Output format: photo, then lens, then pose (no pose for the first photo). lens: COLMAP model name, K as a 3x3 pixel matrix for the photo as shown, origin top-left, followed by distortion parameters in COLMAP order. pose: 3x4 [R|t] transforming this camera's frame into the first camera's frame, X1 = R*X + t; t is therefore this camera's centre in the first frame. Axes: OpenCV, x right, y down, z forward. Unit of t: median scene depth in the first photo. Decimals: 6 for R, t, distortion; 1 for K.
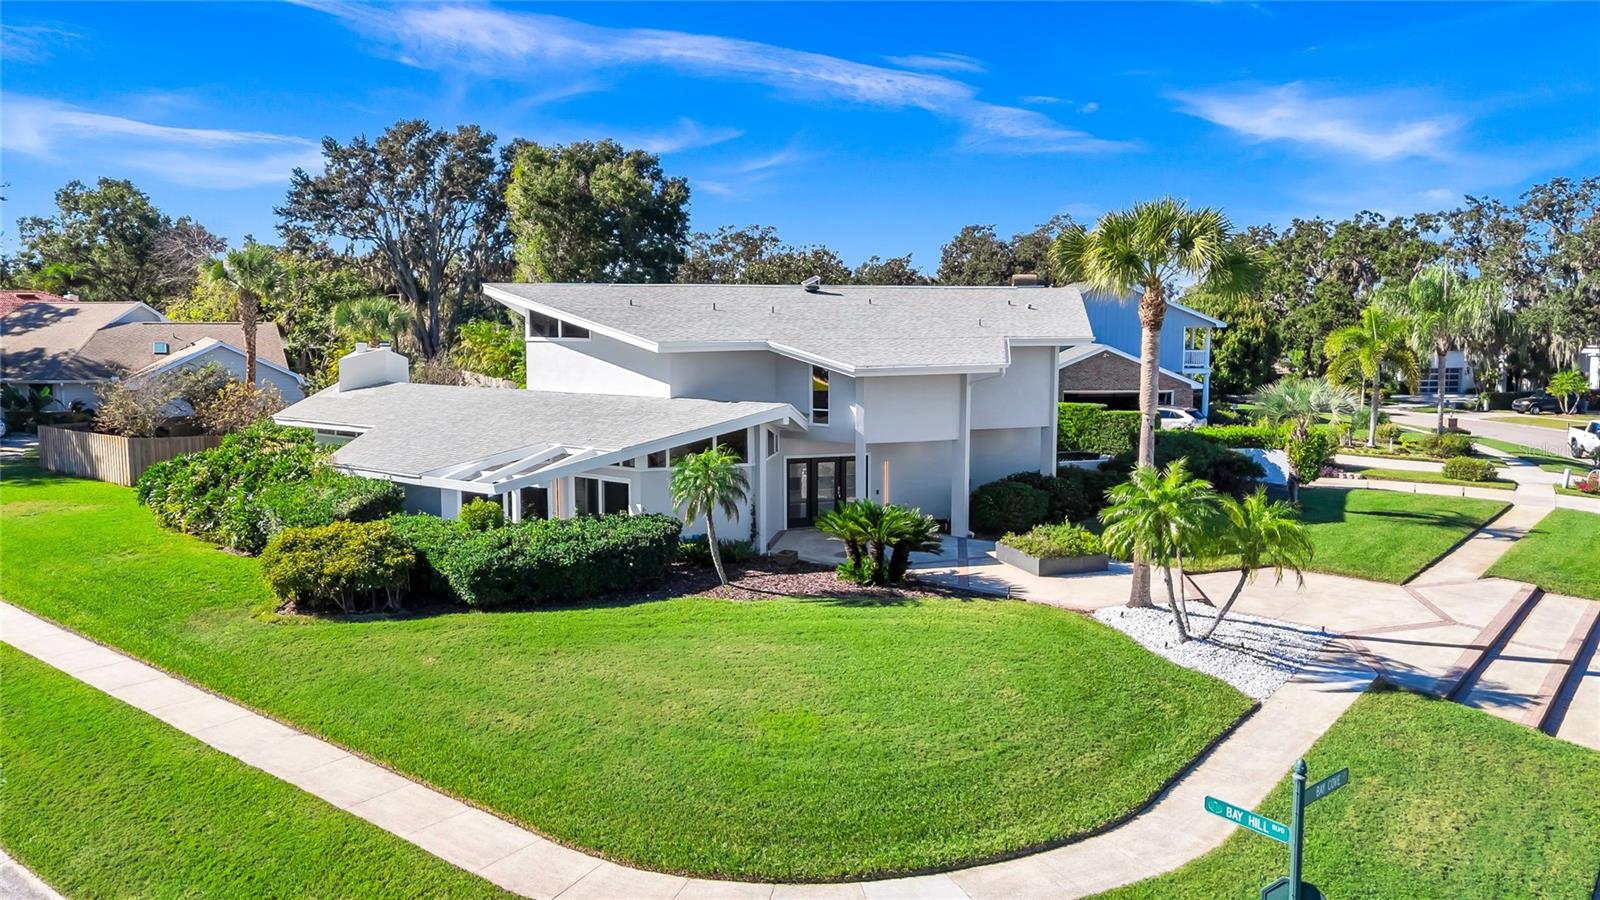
lens RADIAL K [[1162.0, 0, 802.2], [0, 1162.0, 408.5], [0, 0, 1]] dist [0.095813, -0.113088]
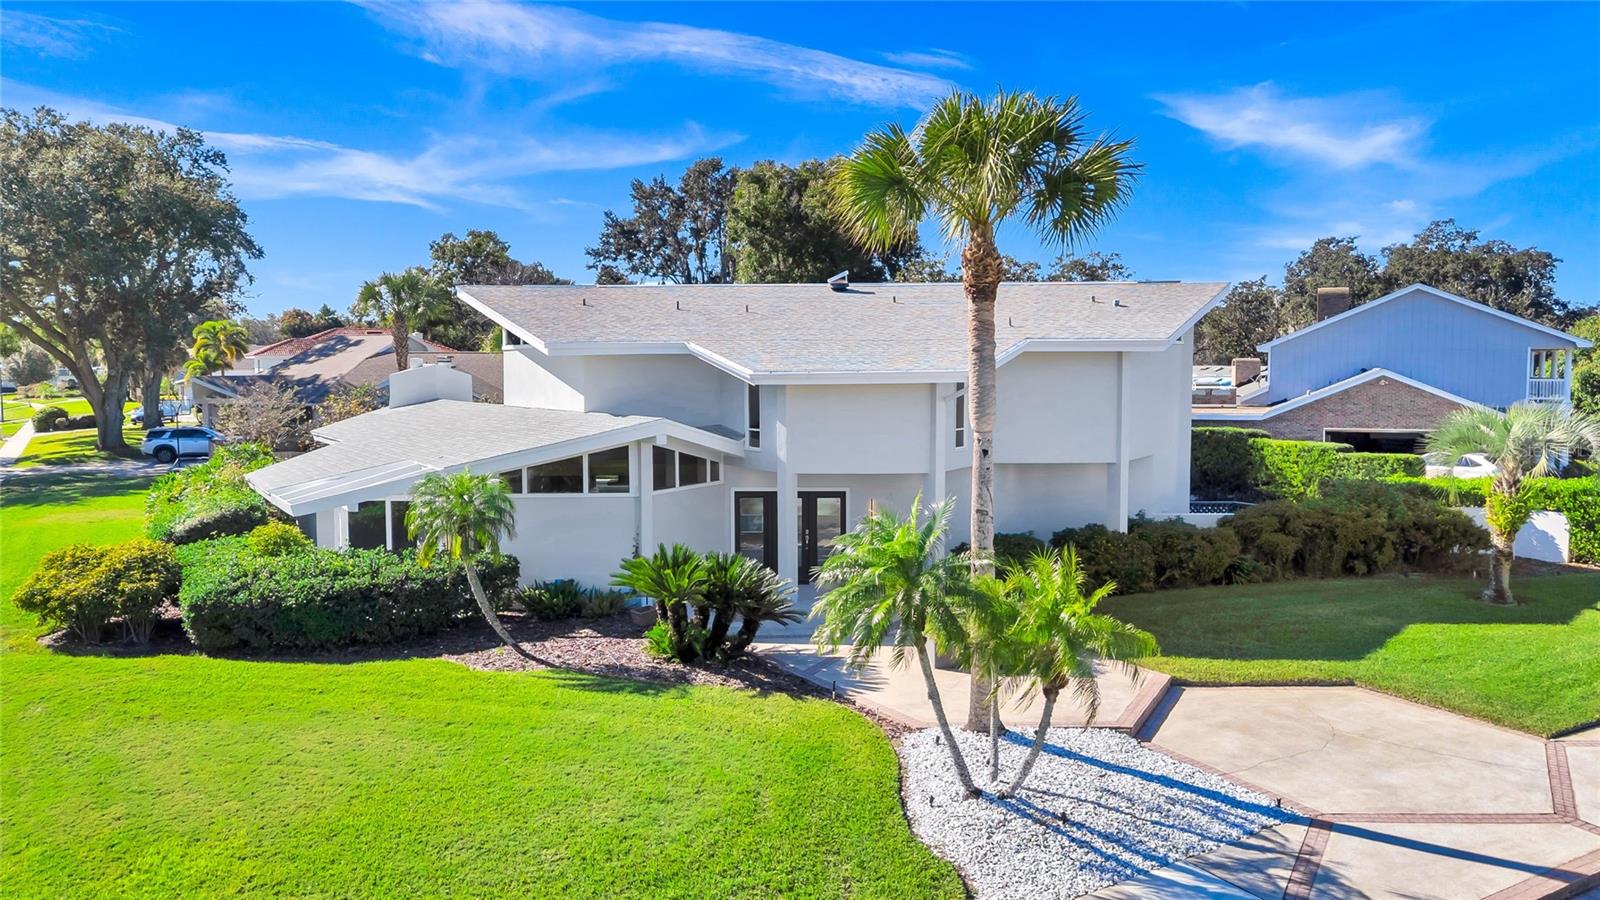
lens RADIAL K [[1162.0, 0, 802.2], [0, 1162.0, 408.5], [0, 0, 1]] dist [0.095813, -0.113088]
pose [[0.937373, 0.011144, -0.348148, 0.346199], [-0.024168, 0.999160, -0.033087, 0.012889], [0.347487, 0.039429, 0.936855, 0.293484]]
